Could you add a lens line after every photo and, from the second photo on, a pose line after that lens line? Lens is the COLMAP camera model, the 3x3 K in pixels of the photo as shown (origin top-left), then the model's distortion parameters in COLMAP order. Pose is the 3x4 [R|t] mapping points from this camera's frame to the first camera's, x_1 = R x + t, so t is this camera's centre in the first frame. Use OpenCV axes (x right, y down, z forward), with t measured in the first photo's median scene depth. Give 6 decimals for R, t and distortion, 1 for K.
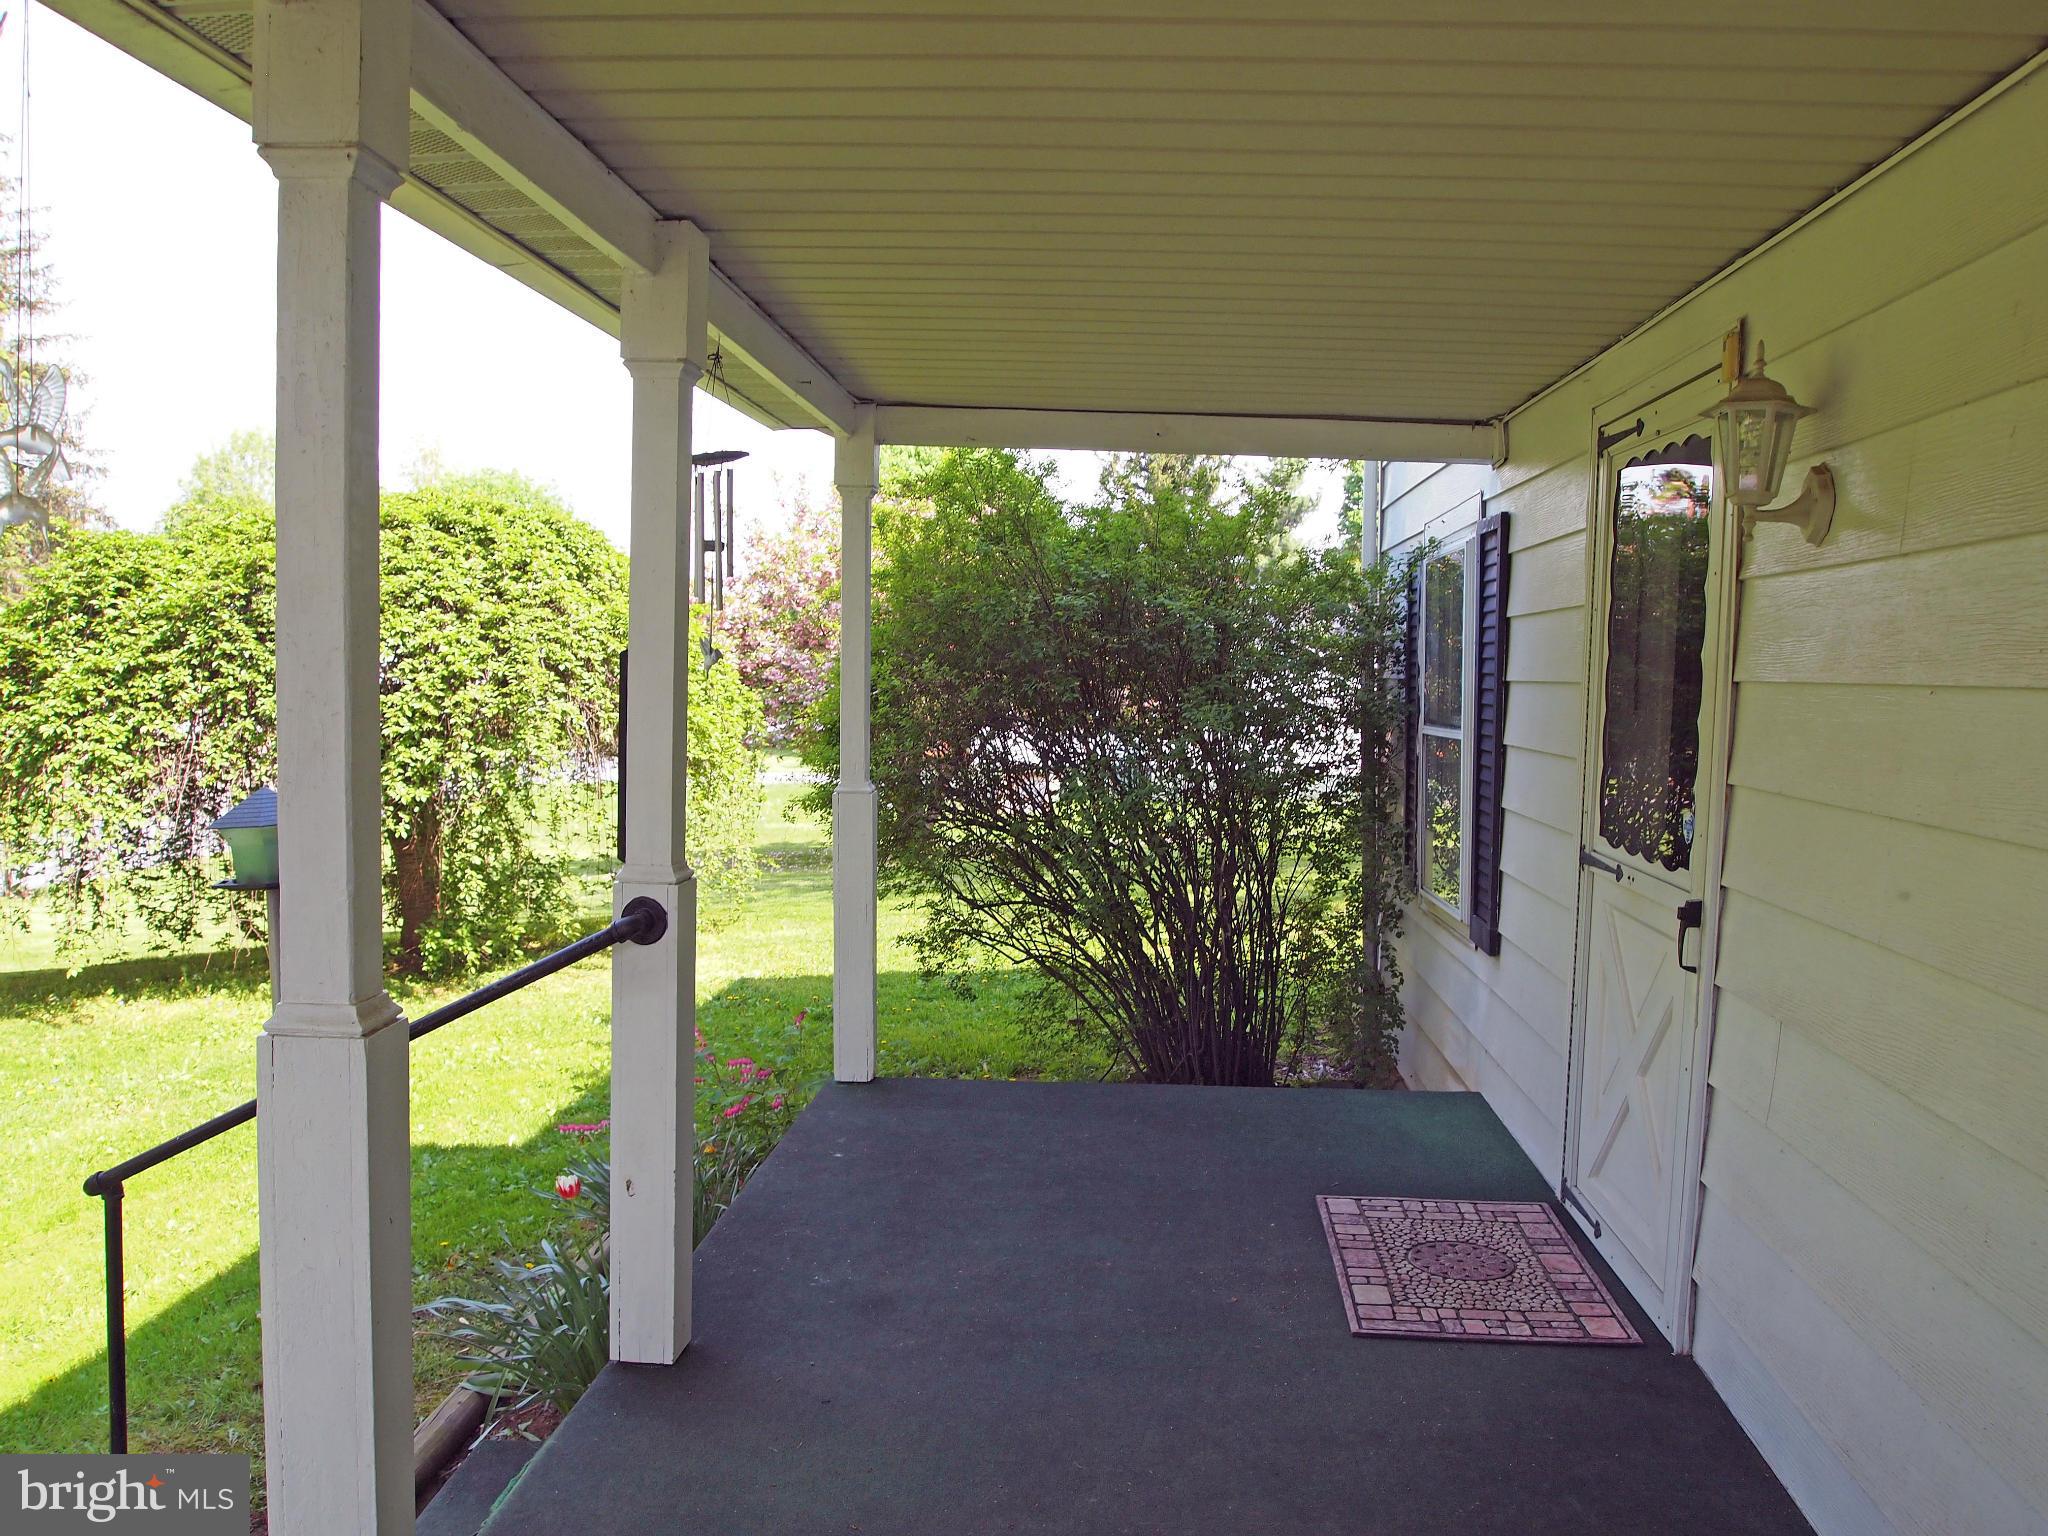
lens RADIAL K [[1662.7, 0, 1024.0], [0, 1662.7, 768.0], [0, 0, 1]] dist [-0.040956, -0.000445]
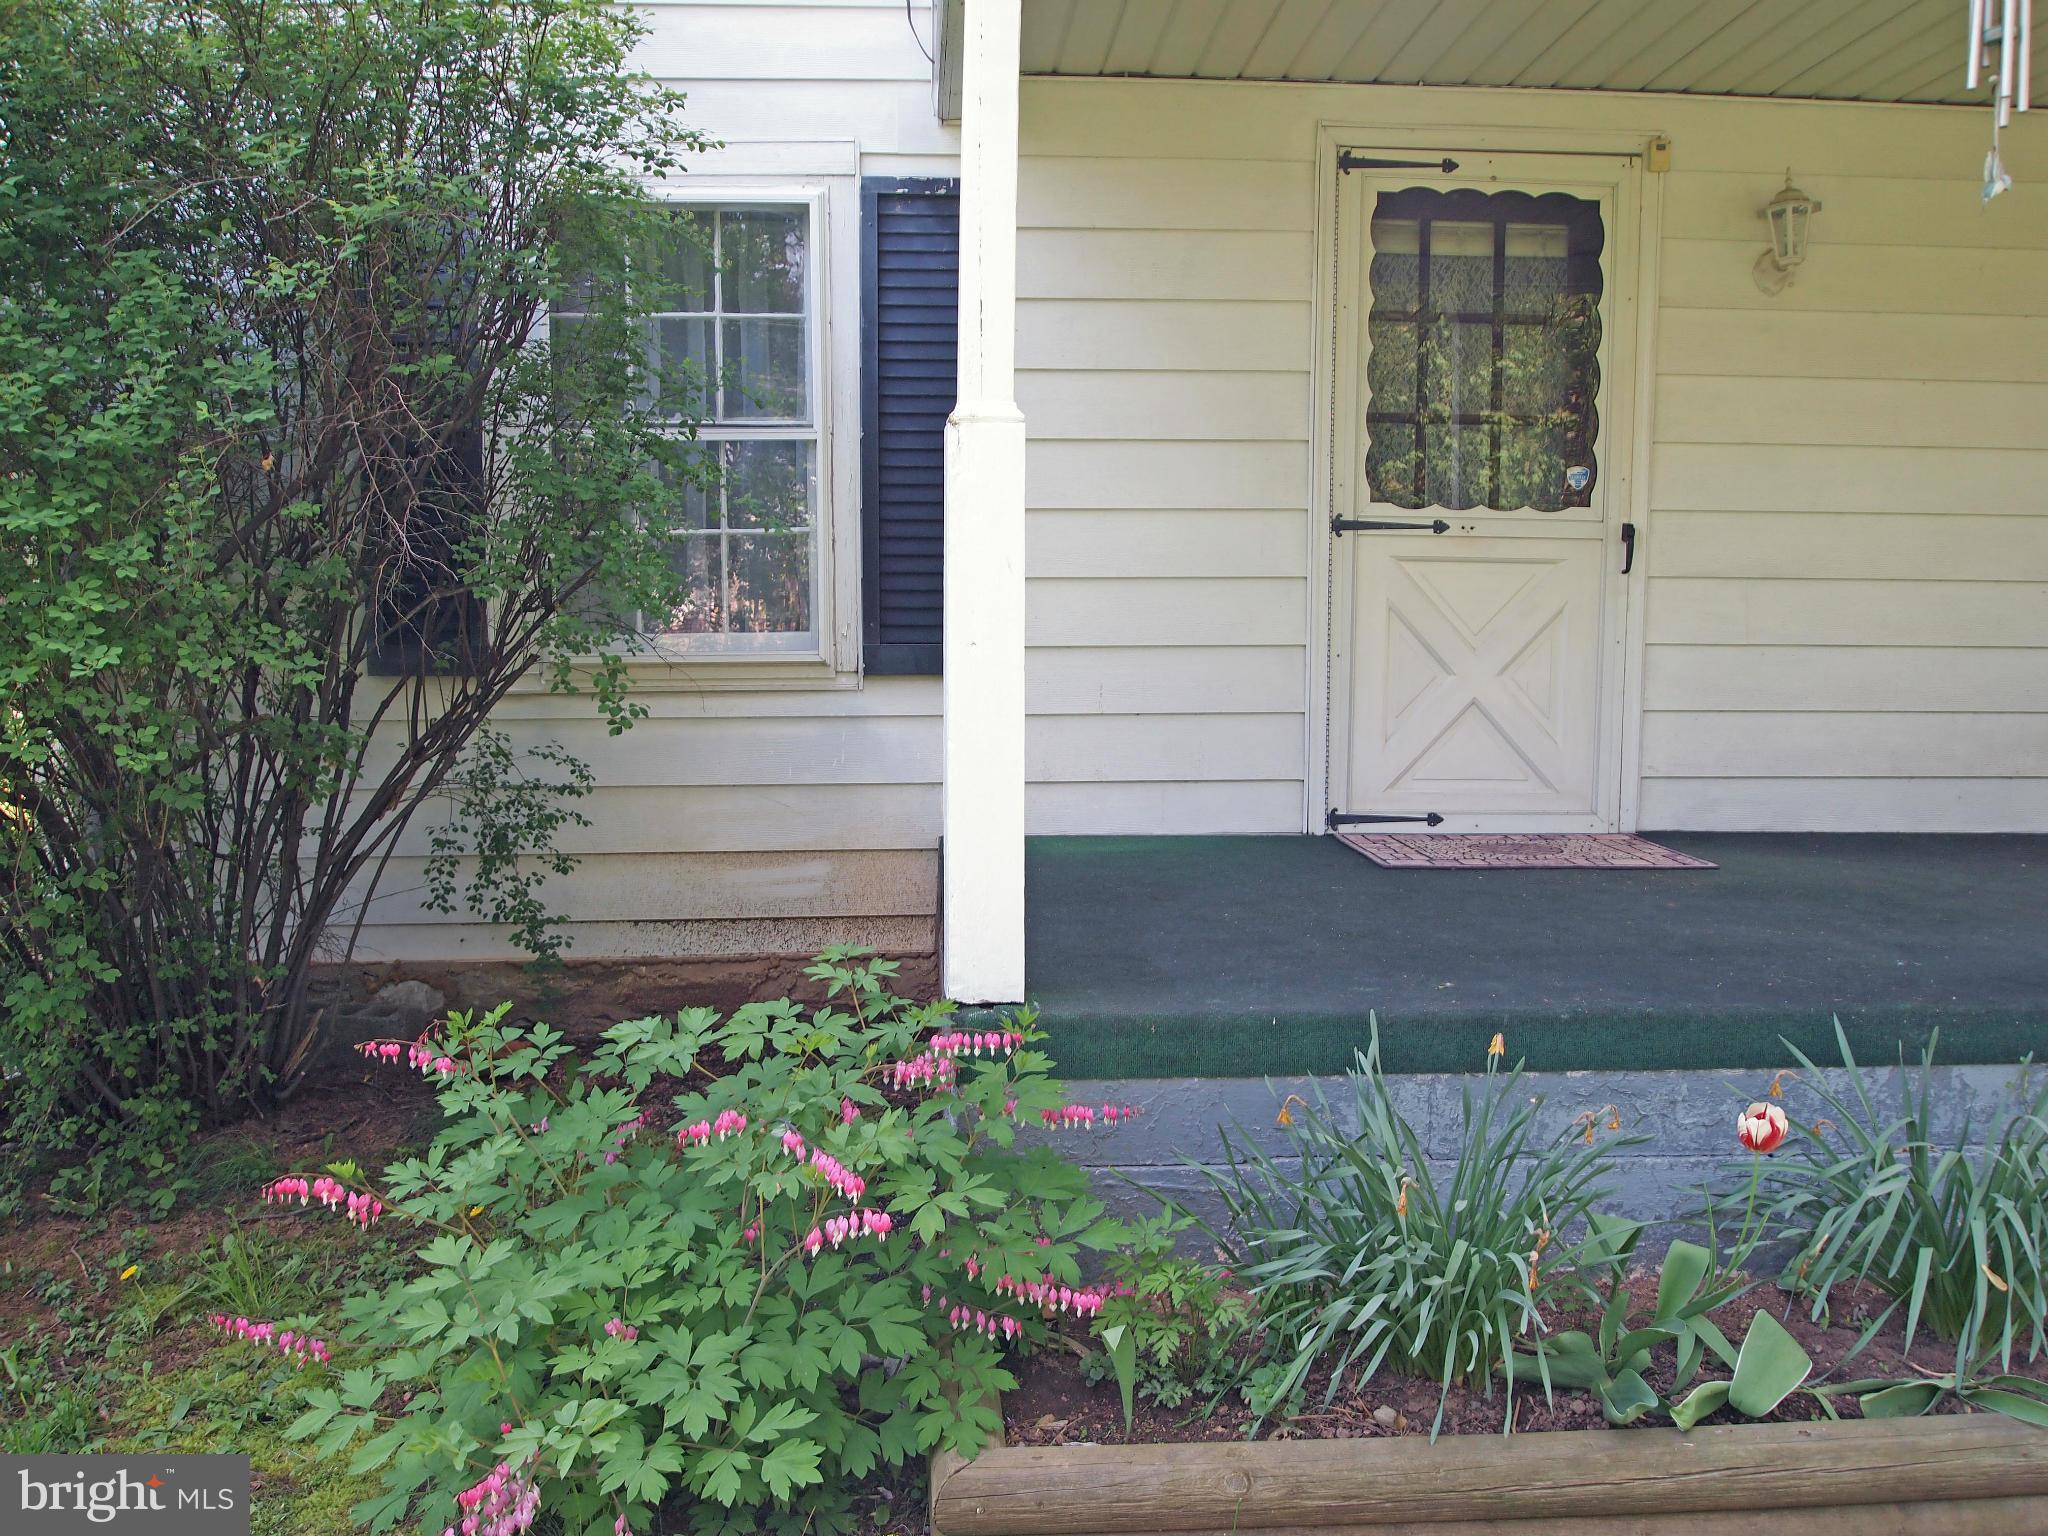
lens RADIAL K [[1662.7, 0, 1024.0], [0, 1662.7, 768.0], [0, 0, 1]] dist [-0.040956, -0.000445]
pose [[-0.131193, -0.126374, 0.983269, -0.836536], [0.053018, 0.989528, 0.134252, 0.058774], [-0.989938, 0.069744, -0.123120, 1.439703]]
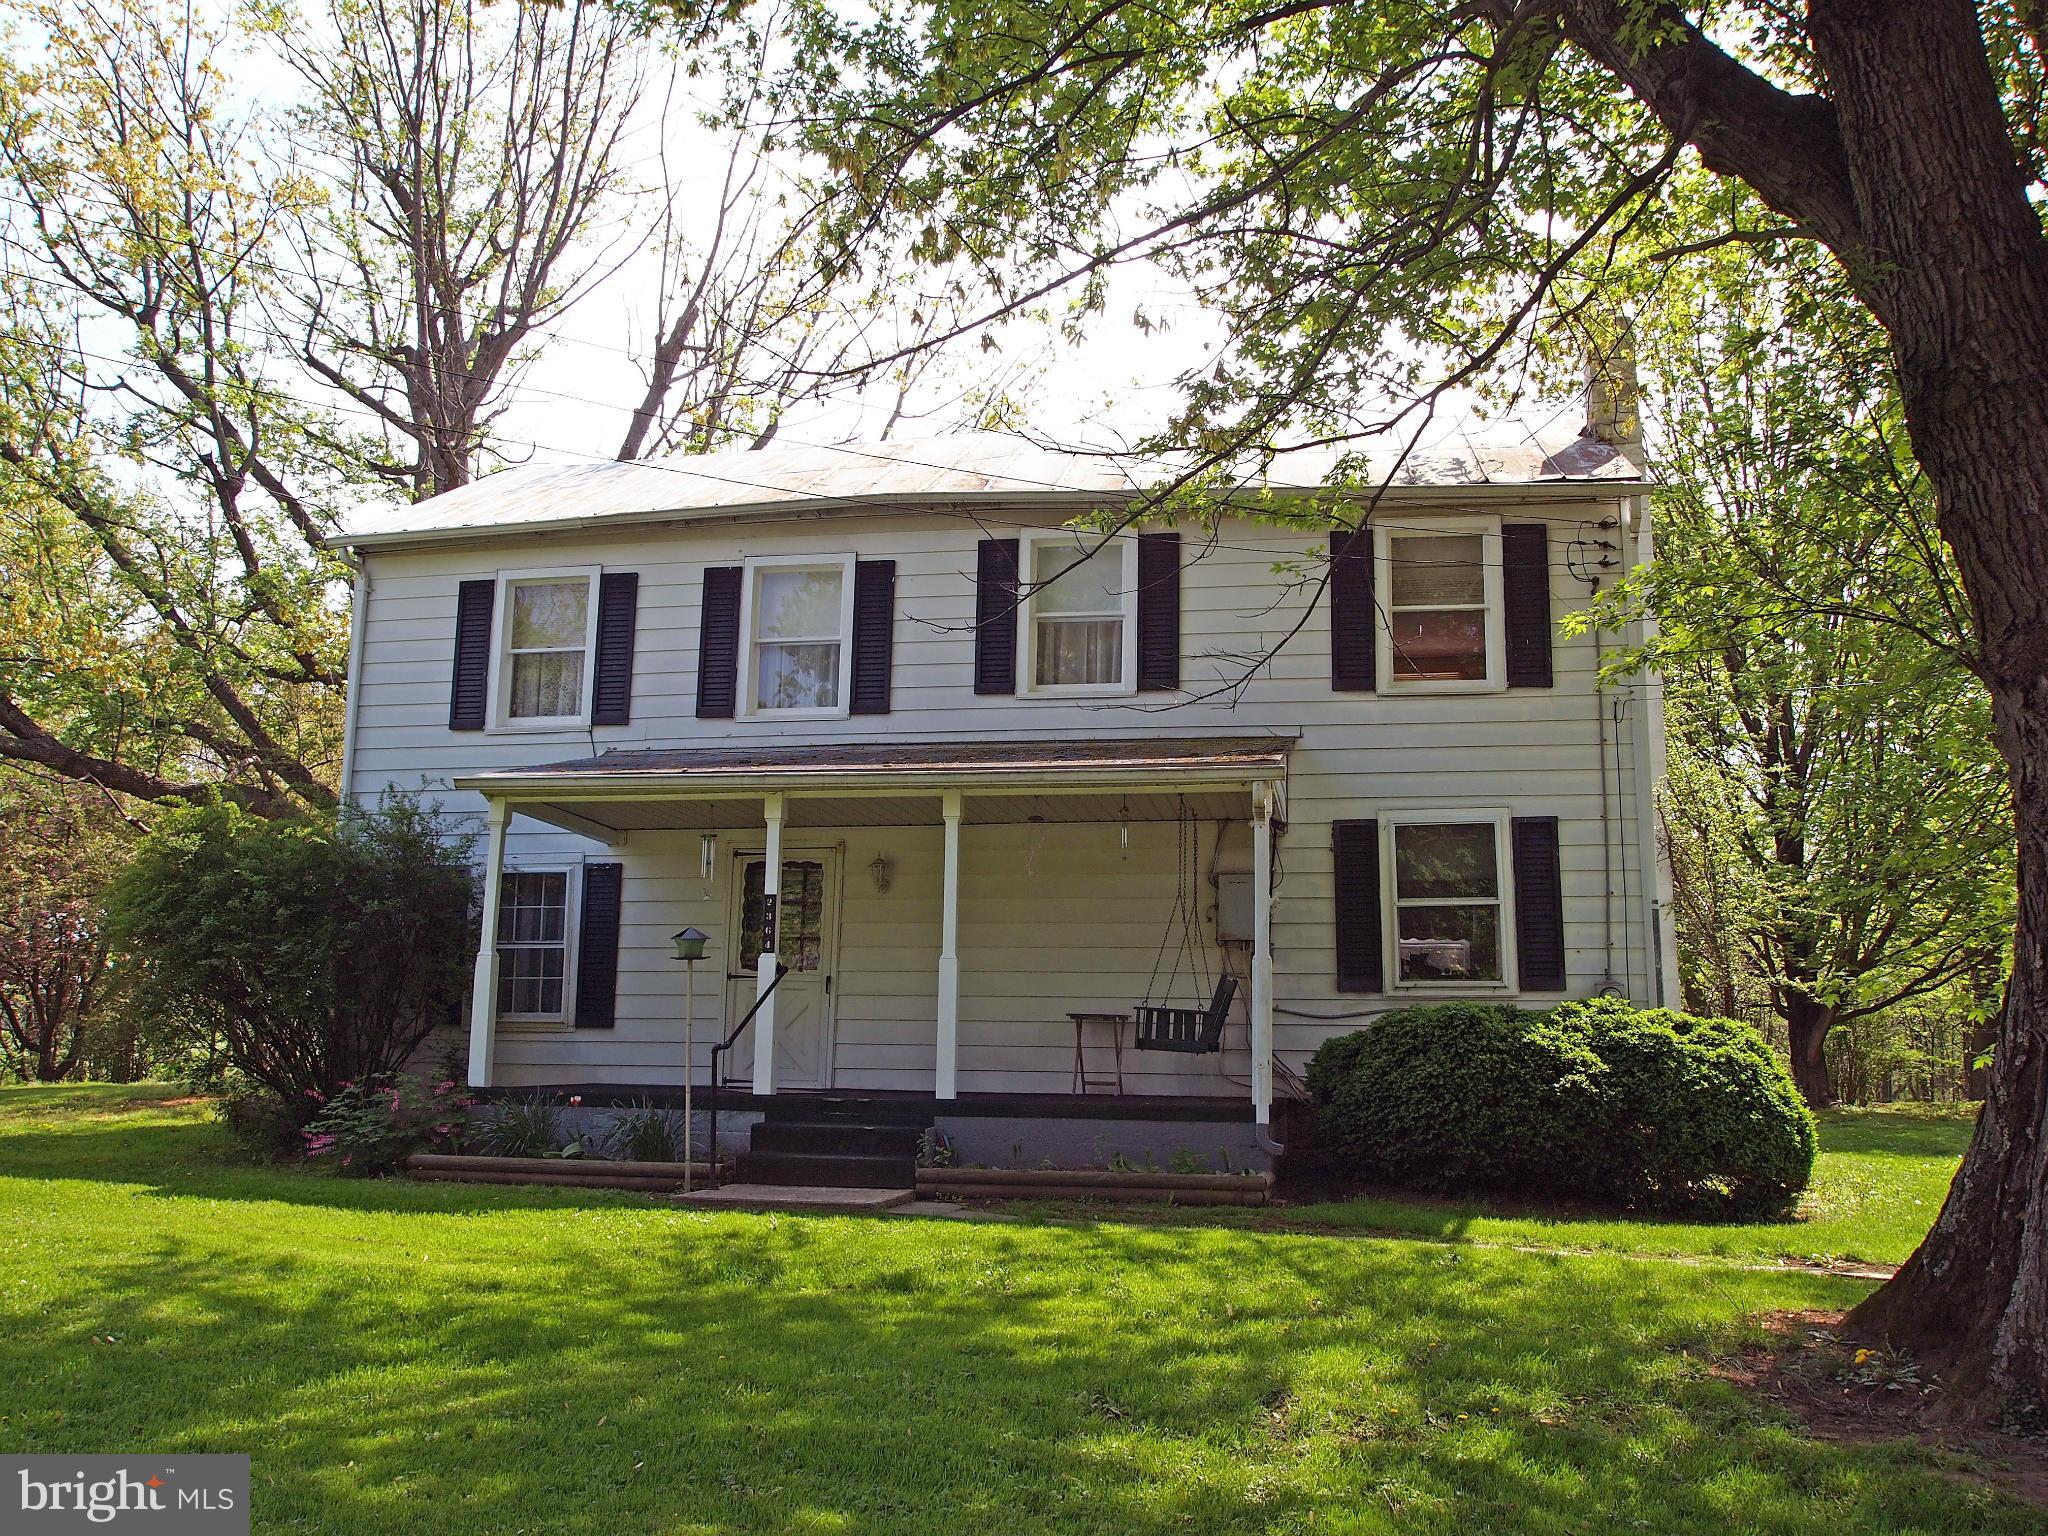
lens RADIAL K [[1662.7, 0, 1024.0], [0, 1662.7, 768.0], [0, 0, 1]] dist [-0.040956, -0.000445]
pose [[0.134973, 0.138853, 0.981072, -3.061307], [0.050671, 0.987870, -0.146786, 0.168908], [-0.989553, 0.069524, 0.126300, -0.037008]]
